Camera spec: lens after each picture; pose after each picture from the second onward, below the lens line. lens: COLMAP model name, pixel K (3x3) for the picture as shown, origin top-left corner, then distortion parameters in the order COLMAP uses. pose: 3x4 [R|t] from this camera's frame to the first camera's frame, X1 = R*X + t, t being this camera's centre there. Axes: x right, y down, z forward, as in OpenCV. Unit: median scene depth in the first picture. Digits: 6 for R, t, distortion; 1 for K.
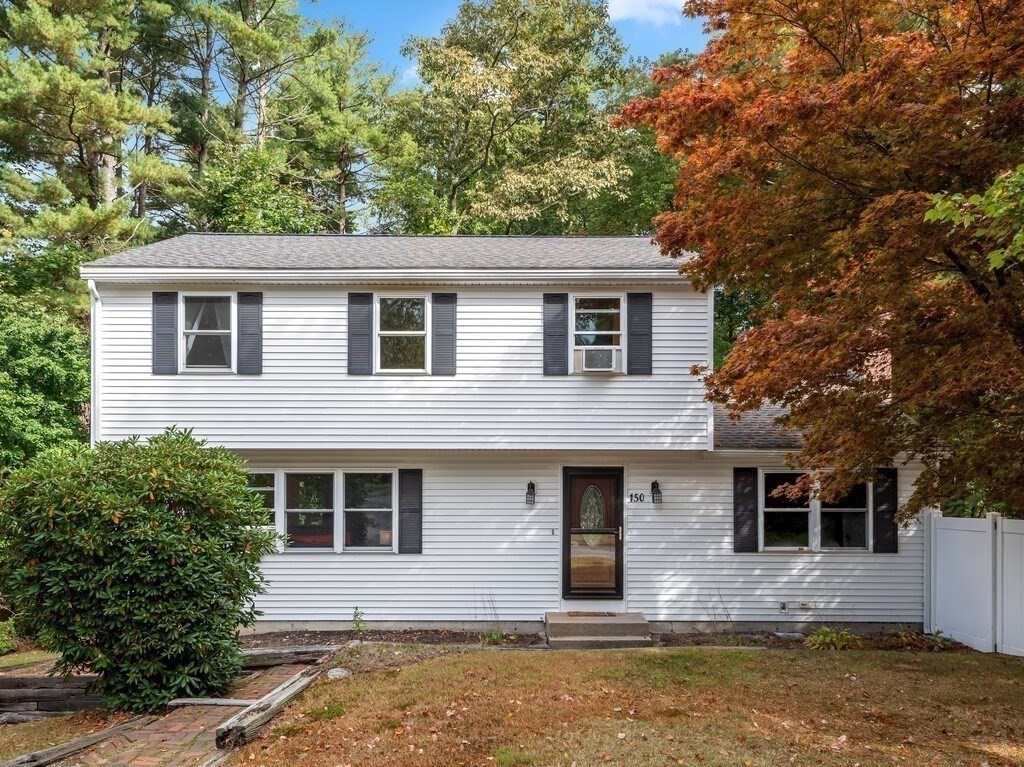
lens RADIAL K [[1024.4, 0, 512.0], [0, 1024.4, 383.5], [0, 0, 1]] dist [-0.007209, 0.001619]
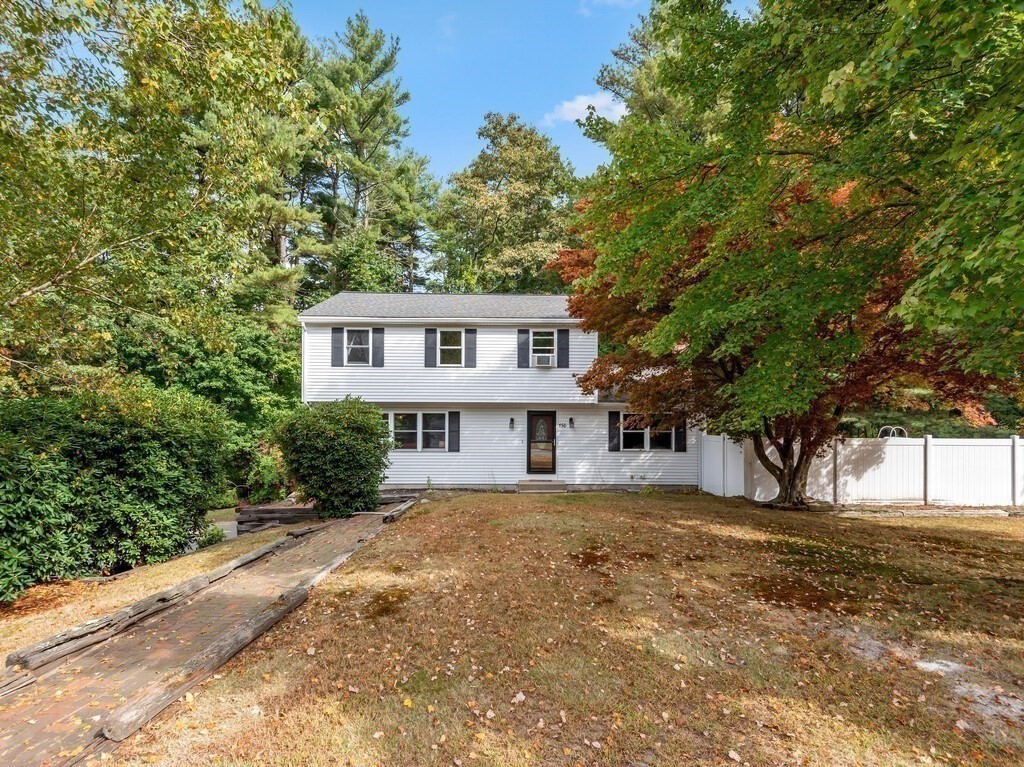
lens RADIAL K [[568.2, 0, 512.0], [0, 568.2, 383.5], [0, 0, 1]] dist [-0.000161, -0.000071]
pose [[0.999962, 0.003922, 0.007740, 0.009997], [-0.004232, 0.999176, 0.040377, -0.022044], [-0.007576, -0.040408, 0.999155, -0.166346]]
